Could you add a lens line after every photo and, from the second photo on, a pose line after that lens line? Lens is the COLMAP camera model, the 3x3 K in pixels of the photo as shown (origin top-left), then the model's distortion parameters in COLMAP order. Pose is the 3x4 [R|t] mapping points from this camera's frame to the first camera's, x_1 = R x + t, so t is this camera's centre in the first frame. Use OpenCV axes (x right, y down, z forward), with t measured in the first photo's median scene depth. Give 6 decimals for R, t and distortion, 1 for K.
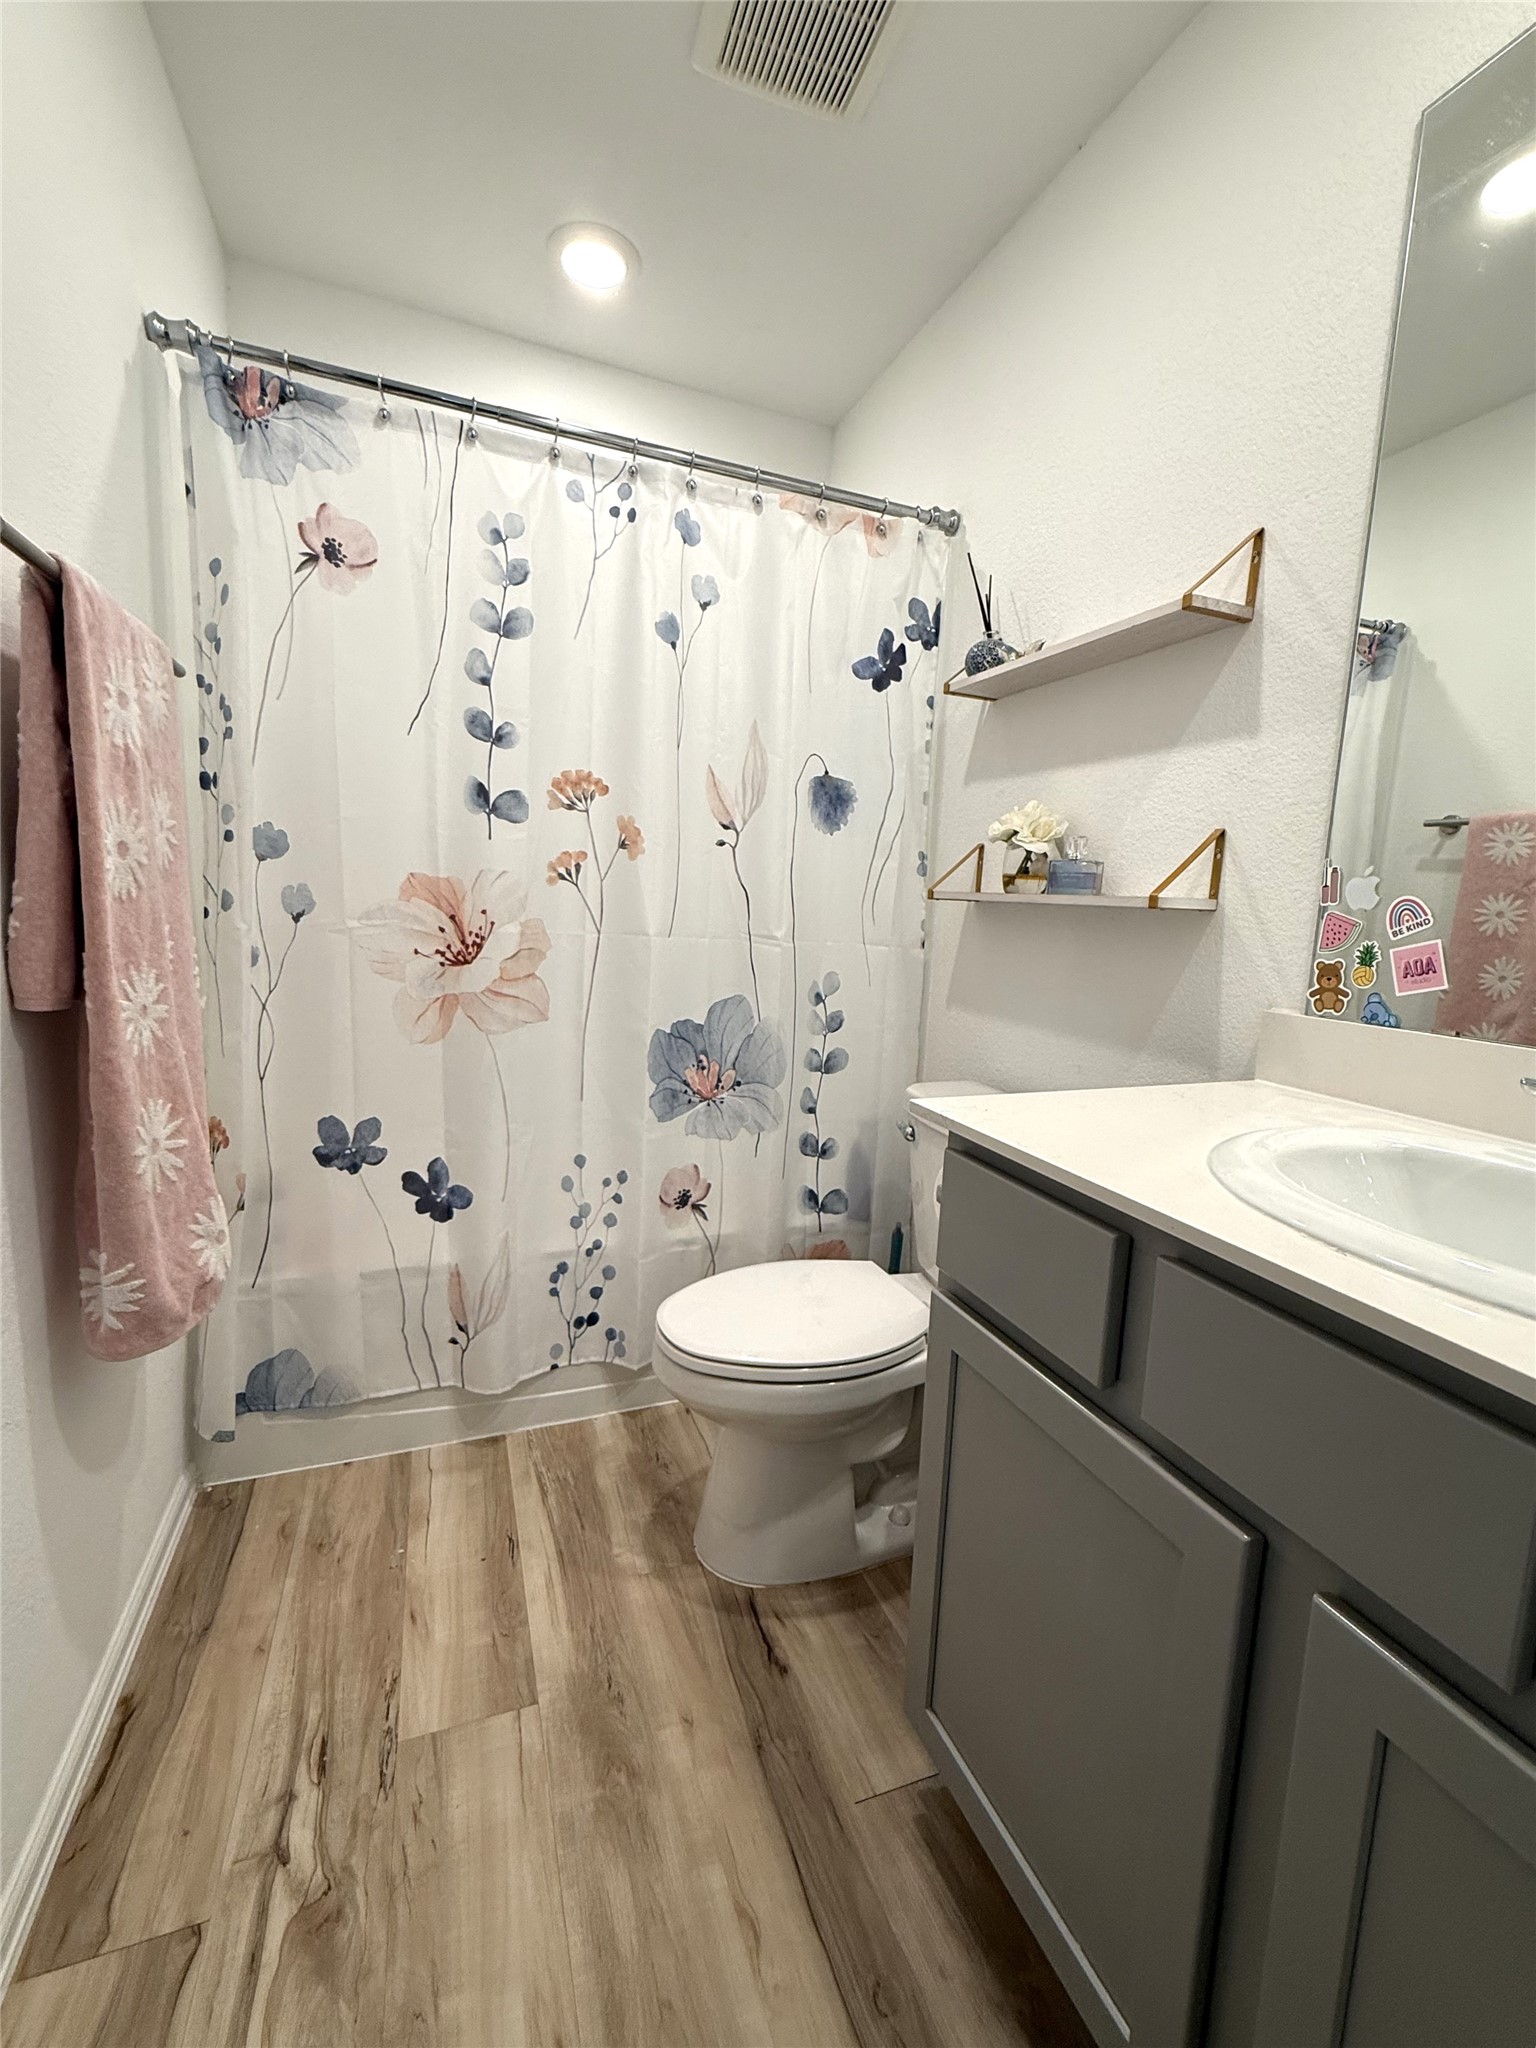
lens RADIAL K [[822.3, 0, 773.2], [0, 822.3, 1013.6], [0, 0, 1]] dist [0.000760, 0.000173]
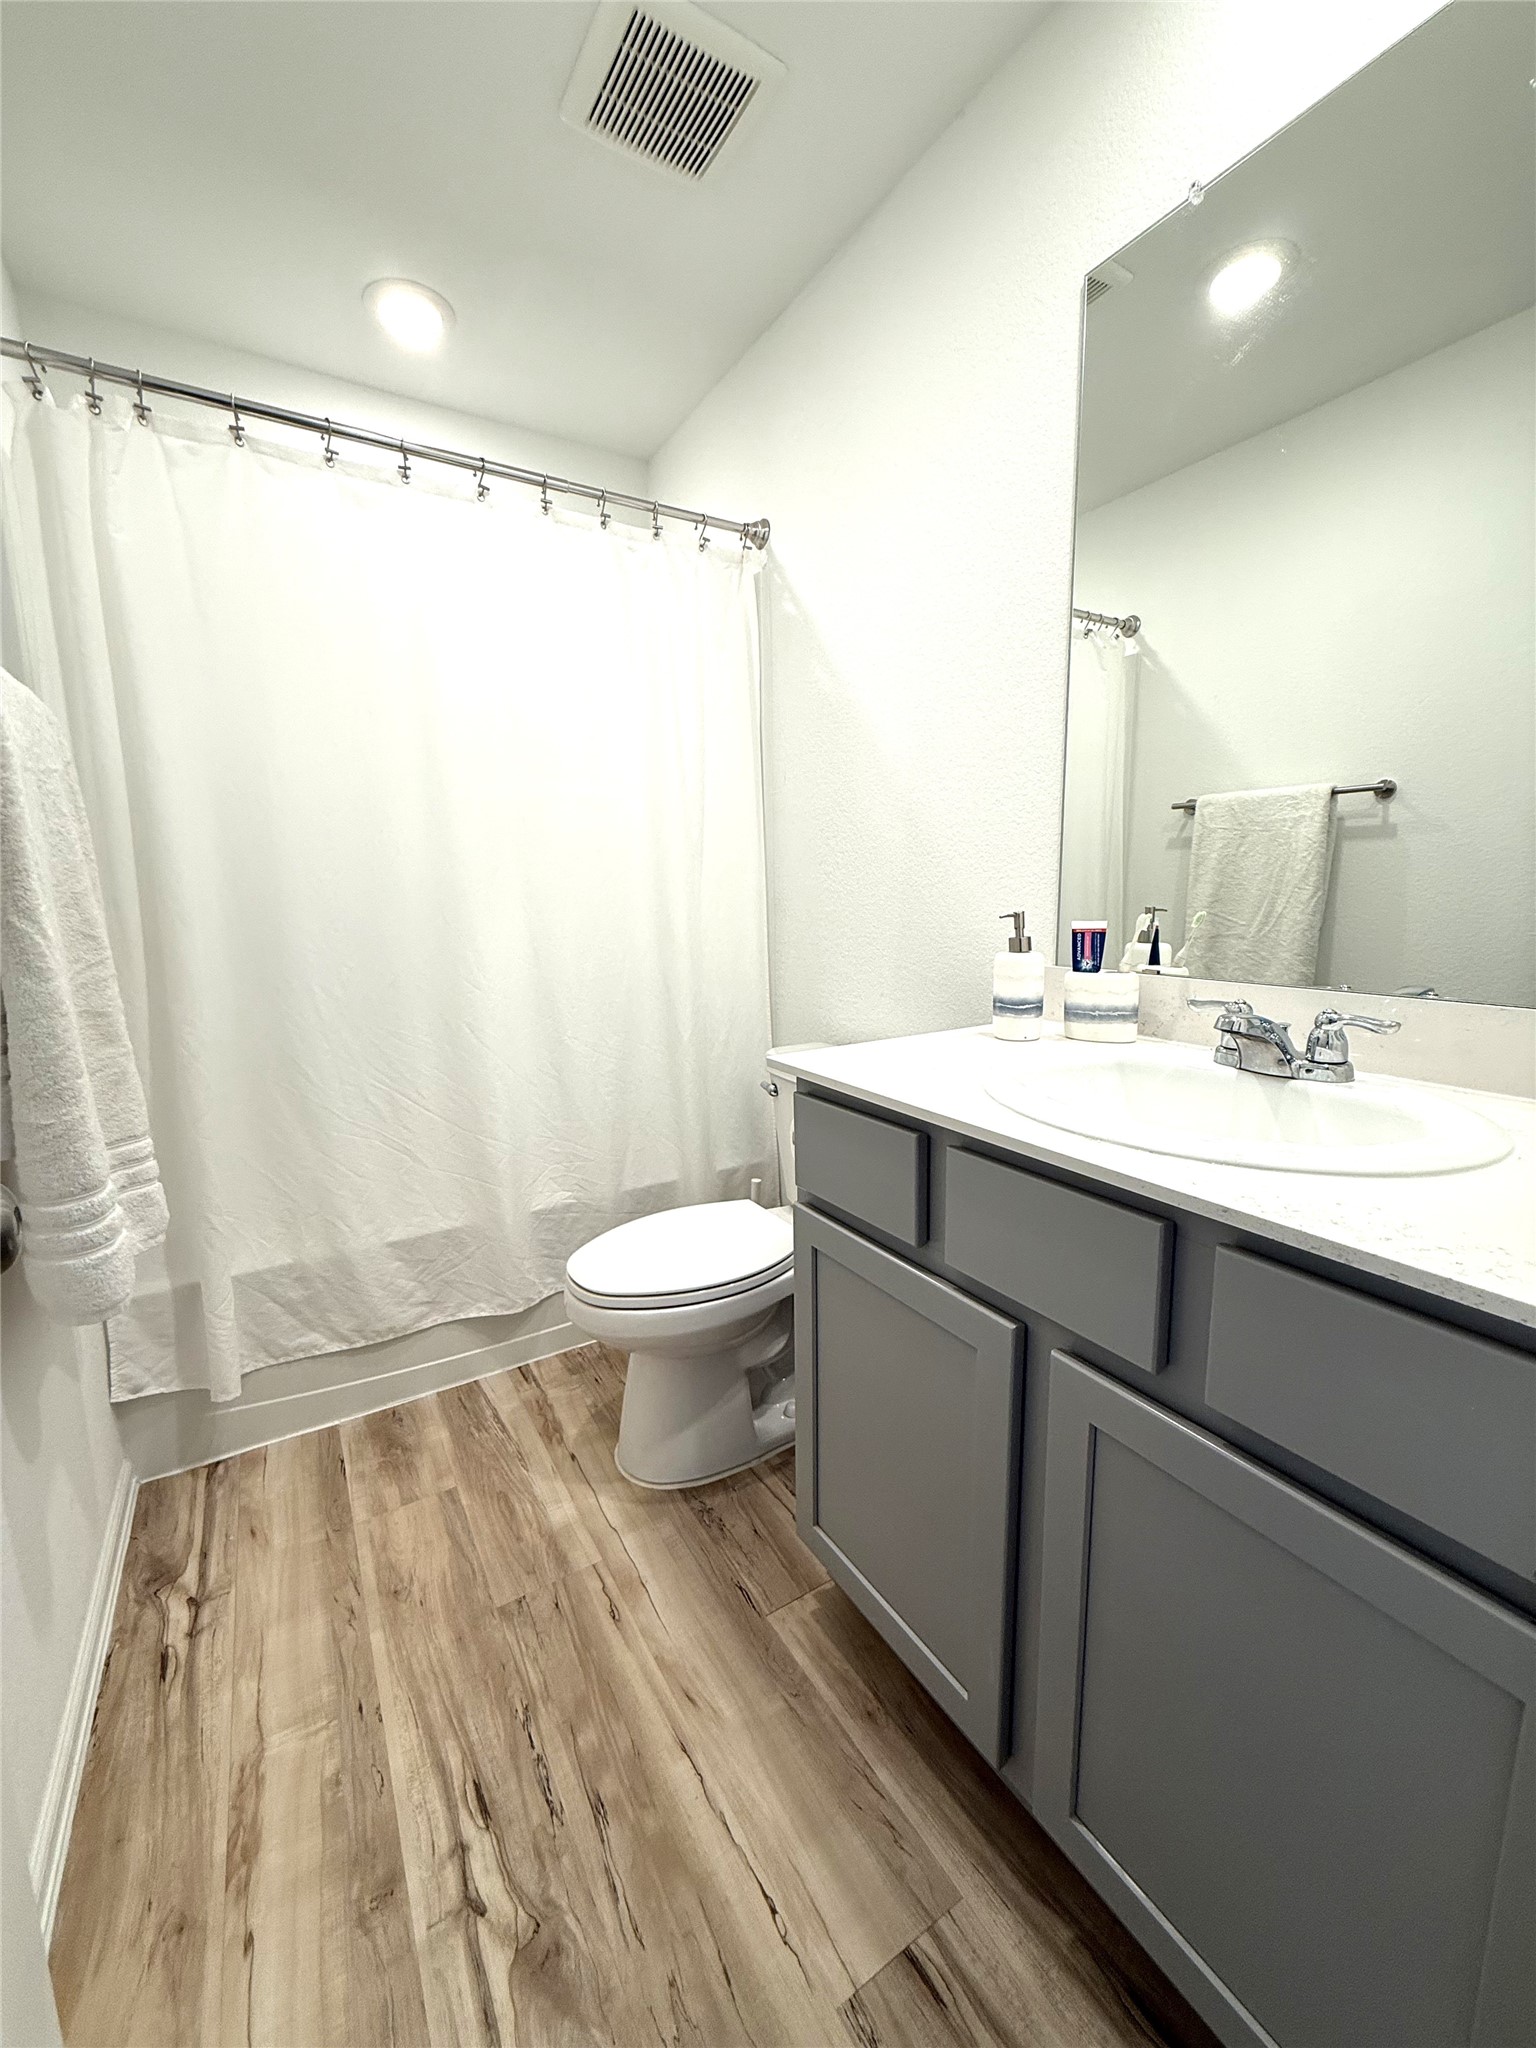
lens RADIAL K [[822.3, 0, 773.2], [0, 822.3, 1013.6], [0, 0, 1]] dist [0.000760, 0.000173]
pose [[0.981002, -0.081572, 0.176015, -0.037239], [0.080827, 0.996663, 0.011410, 0.024801], [-0.176359, 0.003034, 0.984321, -0.251249]]
